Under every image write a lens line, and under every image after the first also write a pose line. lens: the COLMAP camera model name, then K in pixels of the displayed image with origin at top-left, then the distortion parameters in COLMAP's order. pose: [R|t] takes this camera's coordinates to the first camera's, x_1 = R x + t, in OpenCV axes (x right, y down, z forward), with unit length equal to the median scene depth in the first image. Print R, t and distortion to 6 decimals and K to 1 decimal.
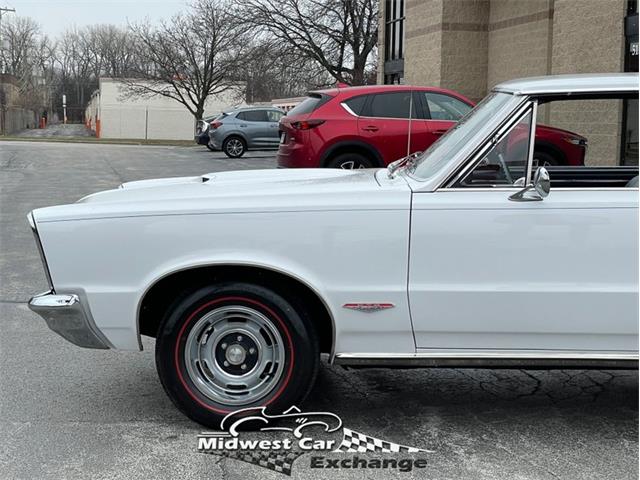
lens RADIAL K [[1328.8, 0, 330.1], [0, 1328.8, 240.3], [0, 0, 1]] dist [0.065143, 0.551507]
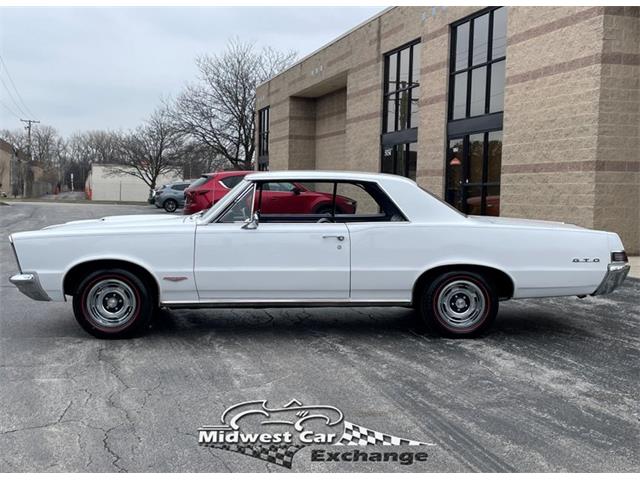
lens RADIAL K [[806.5, 0, 320.0], [0, 806.5, 240.0], [0, 0, 1]] dist [0.108379, -0.100381]
pose [[0.995226, -0.002061, 0.097572, 0.021164], [0.004829, 0.999592, -0.028143, 0.004035], [-0.097474, 0.028479, 0.994830, -0.049960]]
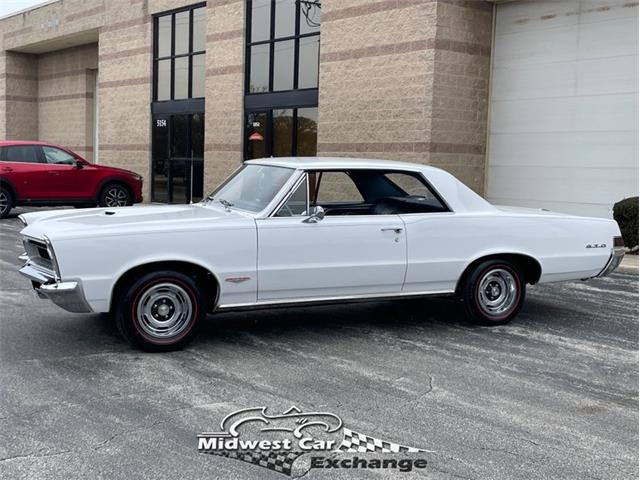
lens RADIAL K [[846.9, 0, 320.0], [0, 846.9, 240.0], [0, 0, 1]] dist [0.120621, -0.113549]
pose [[0.878842, -0.030405, 0.476143, -0.070913], [0.027430, 0.999537, 0.013199, -0.003182], [-0.476324, 0.001461, 0.879269, -0.020743]]
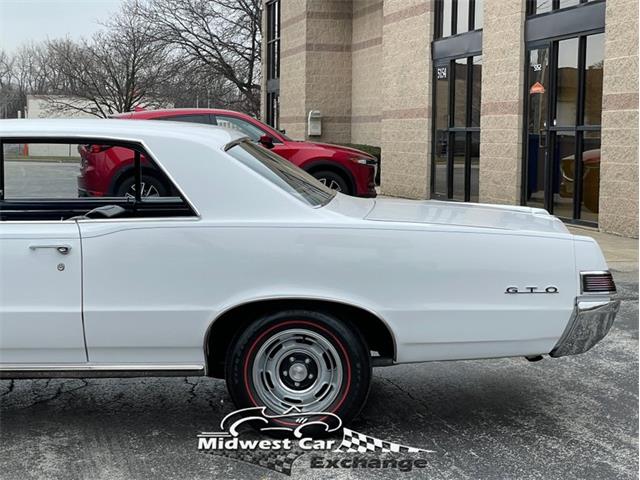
lens RADIAL K [[1328.8, 0, 330.1], [0, 1328.8, 240.3], [0, 0, 1]] dist [0.065143, 0.551507]
pose [[0.999734, -0.008693, 0.021376, 0.078897], [0.008899, 0.999915, -0.009564, -0.001510], [-0.021291, 0.009751, 0.999726, -0.025581]]
